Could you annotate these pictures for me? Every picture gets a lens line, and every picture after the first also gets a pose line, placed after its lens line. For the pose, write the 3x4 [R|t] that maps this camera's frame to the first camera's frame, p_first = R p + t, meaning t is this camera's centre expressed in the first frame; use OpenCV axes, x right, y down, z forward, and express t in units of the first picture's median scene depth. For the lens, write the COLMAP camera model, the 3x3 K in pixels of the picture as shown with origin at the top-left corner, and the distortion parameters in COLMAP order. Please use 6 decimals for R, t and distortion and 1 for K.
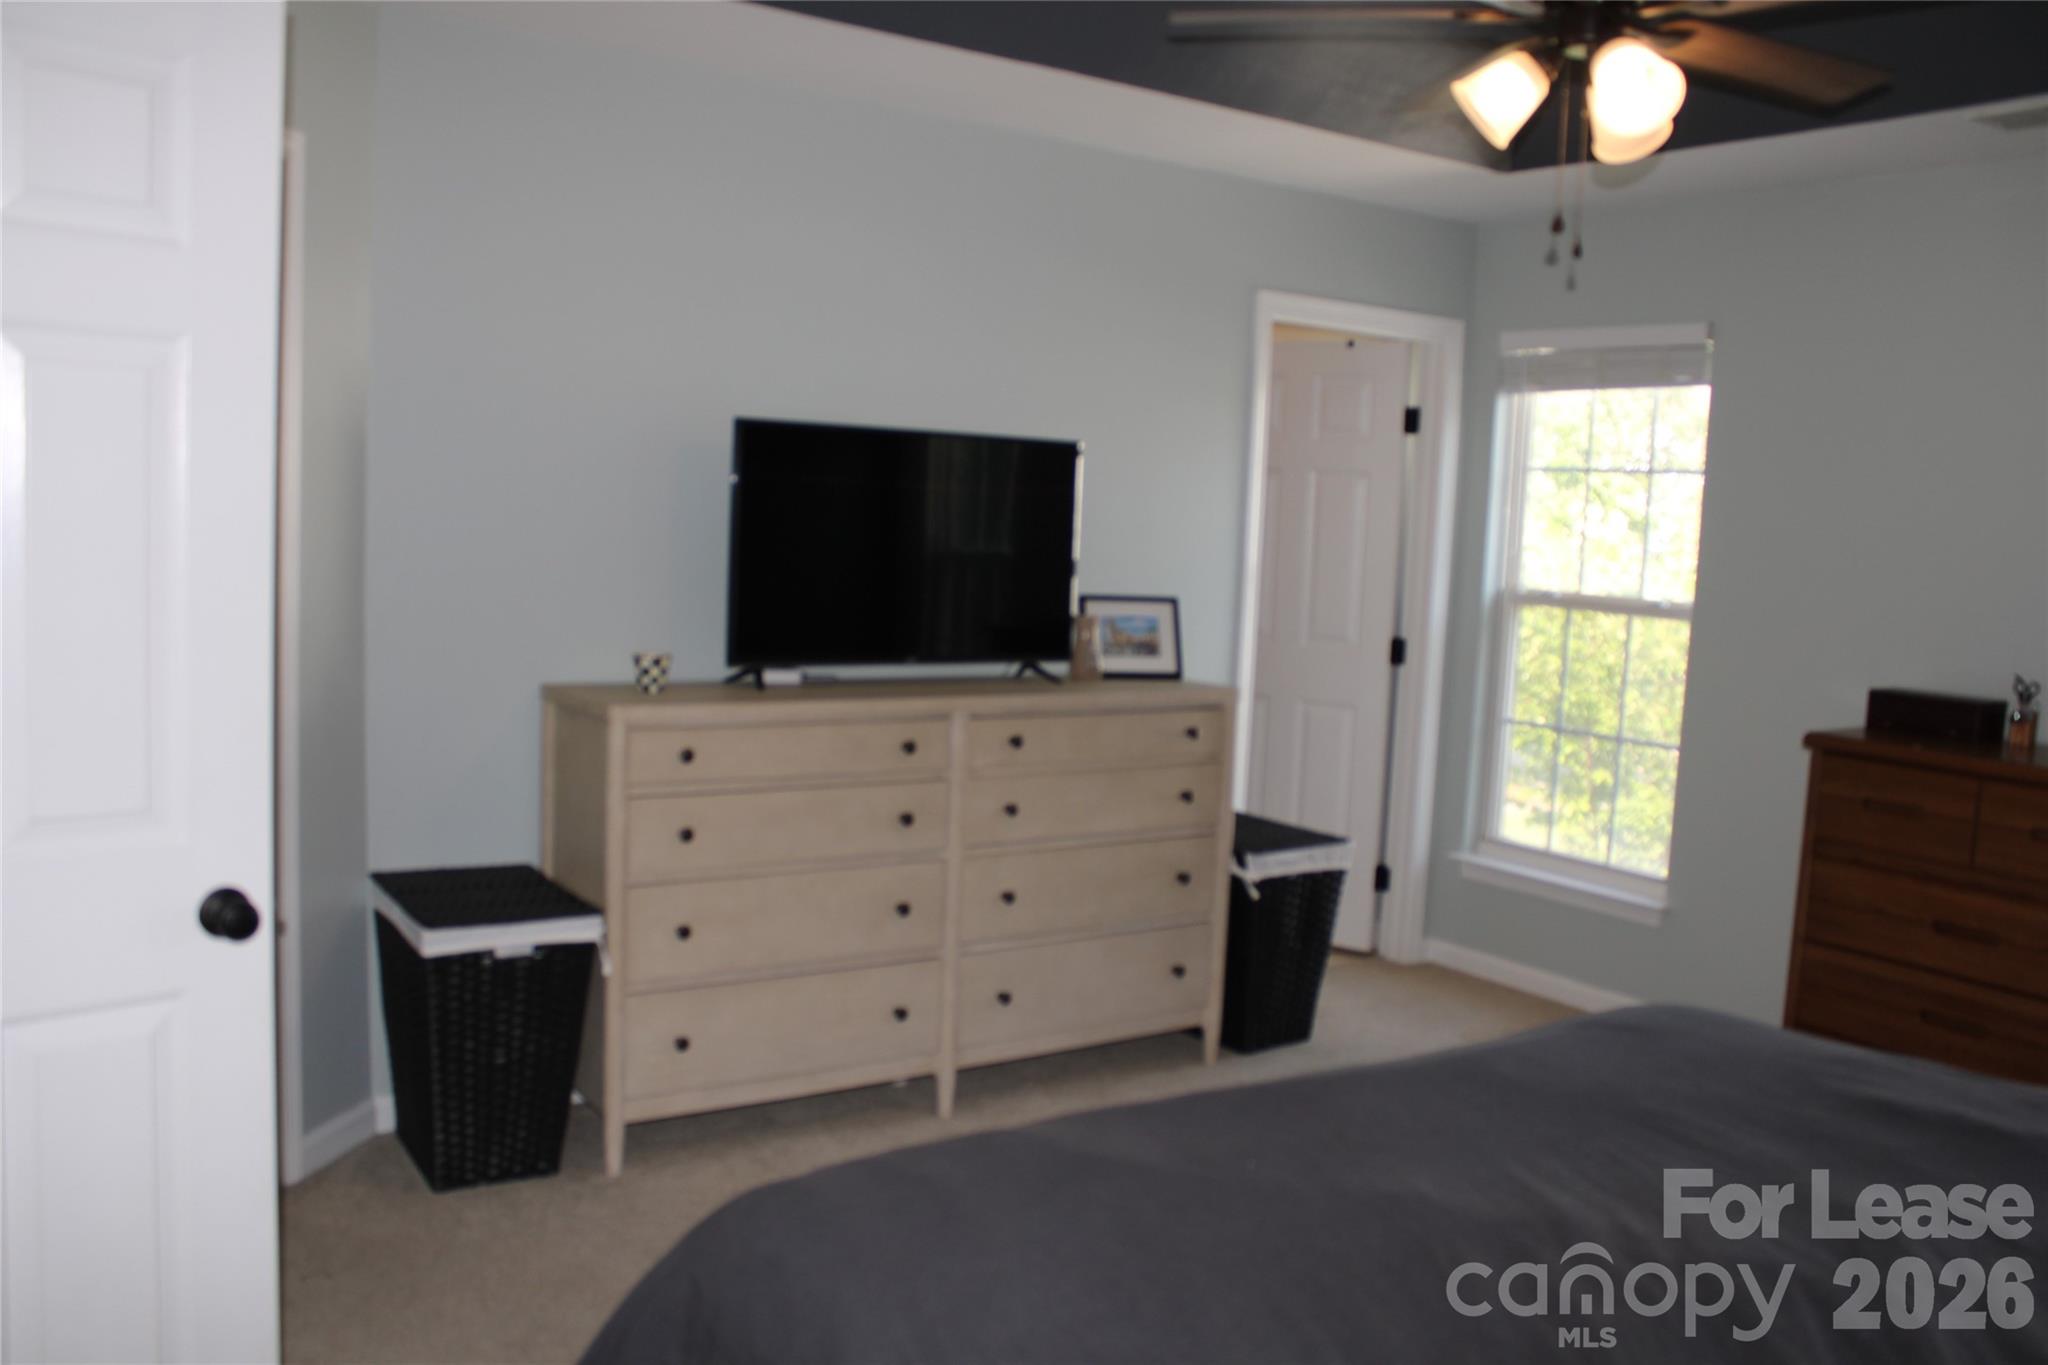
lens RADIAL K [[1763.0, 0, 1093.7], [0, 1763.0, 684.5], [0, 0, 1]] dist [-0.000883, -0.000501]
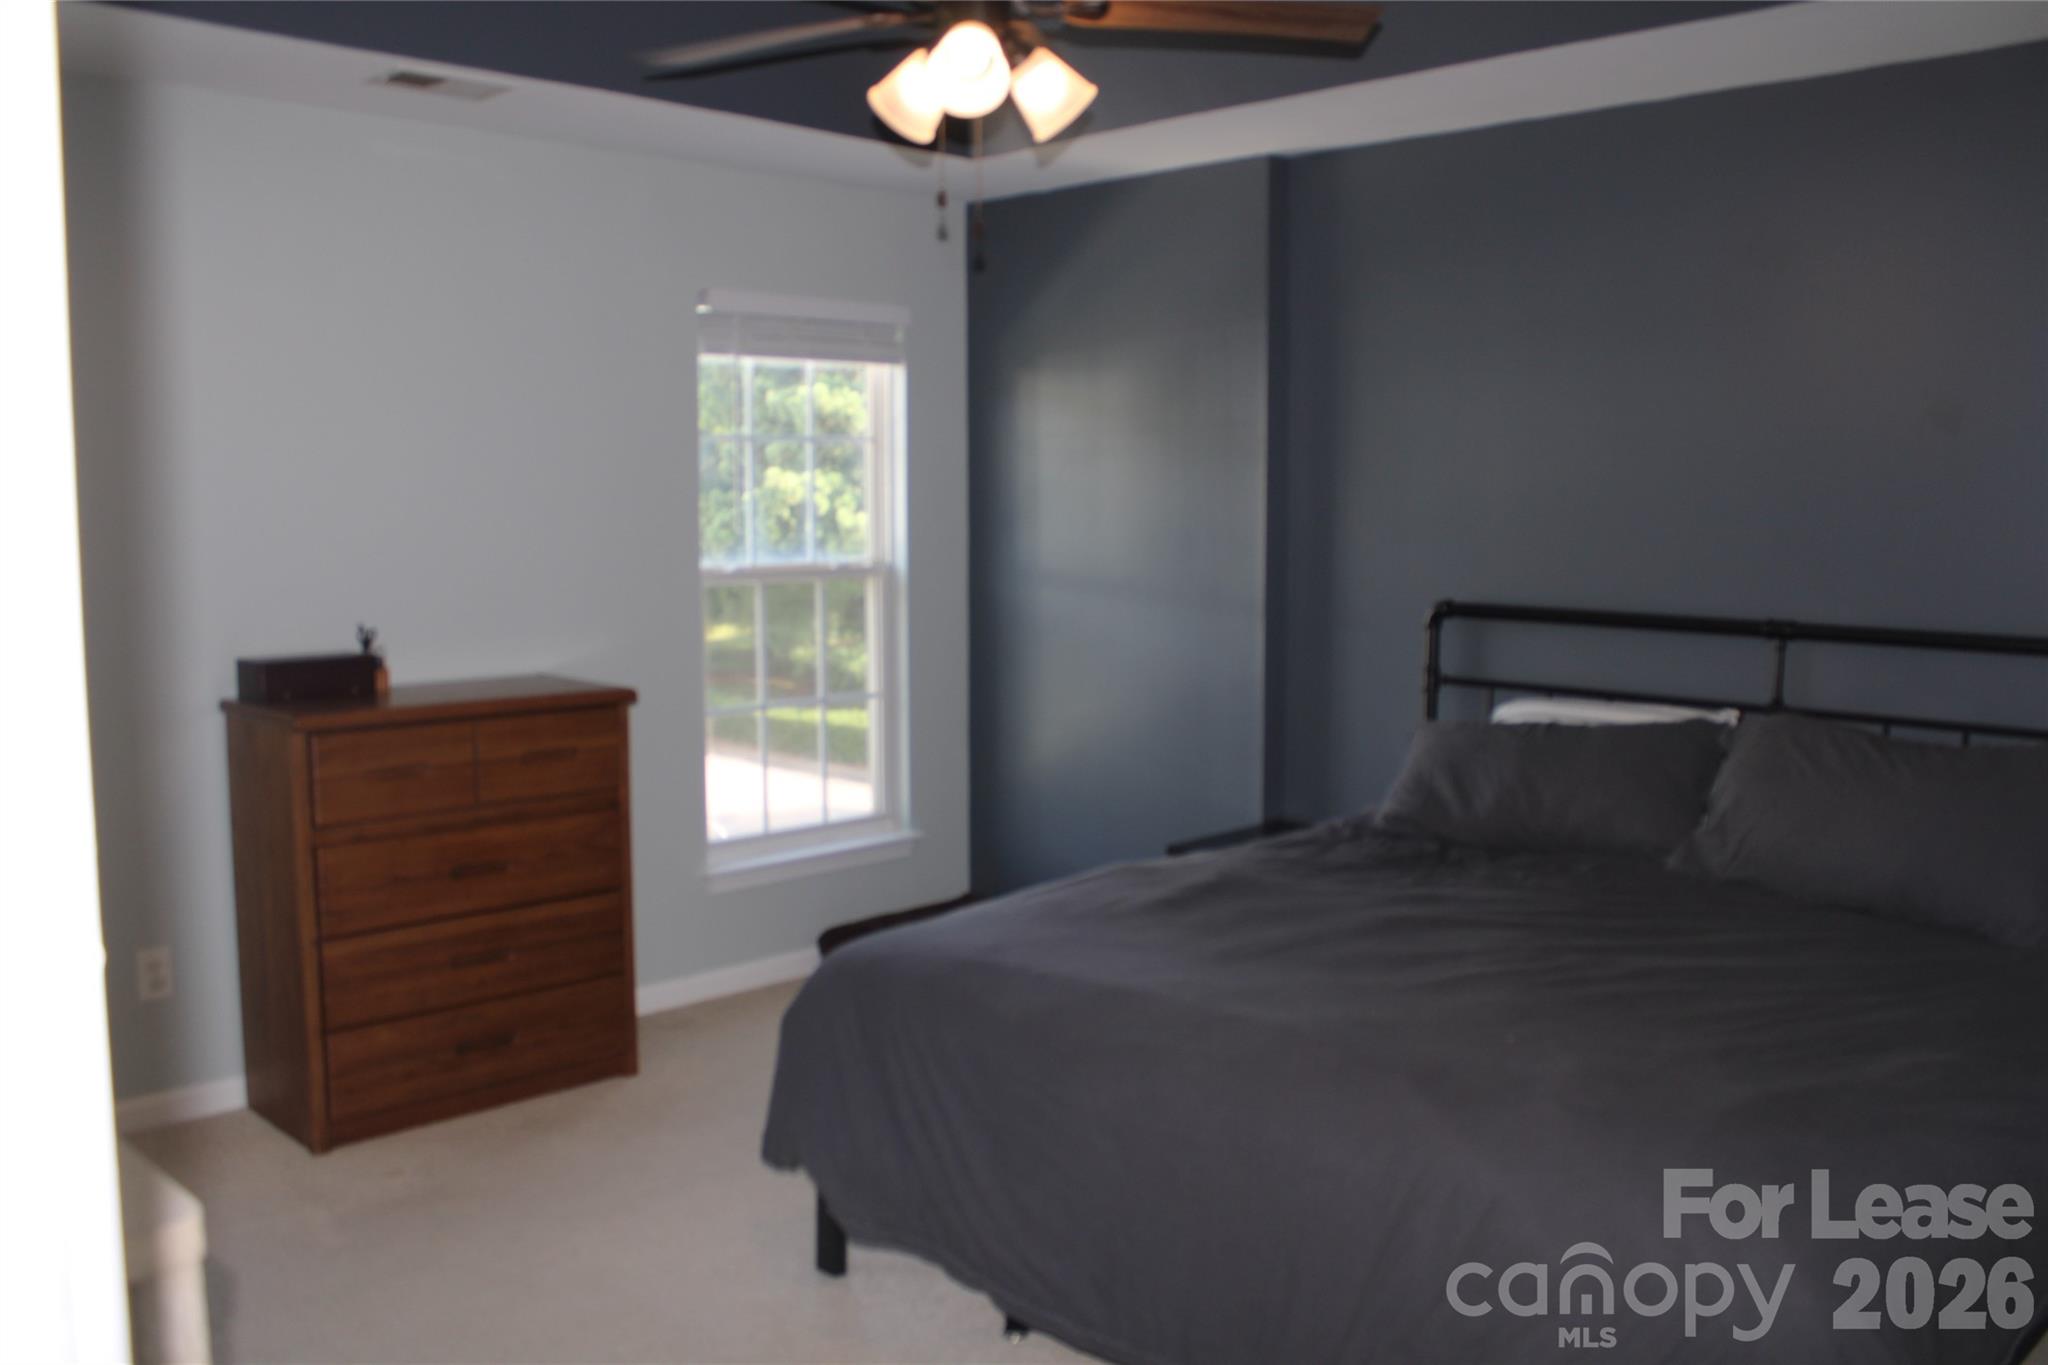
lens RADIAL K [[1763.0, 0, 1093.7], [0, 1763.0, 684.5], [0, 0, 1]] dist [-0.000883, -0.000501]
pose [[-0.166783, -0.147970, 0.974827, -0.585441], [0.097475, 0.981358, 0.165638, -0.106736], [-0.981164, 0.122647, -0.149250, 0.806684]]
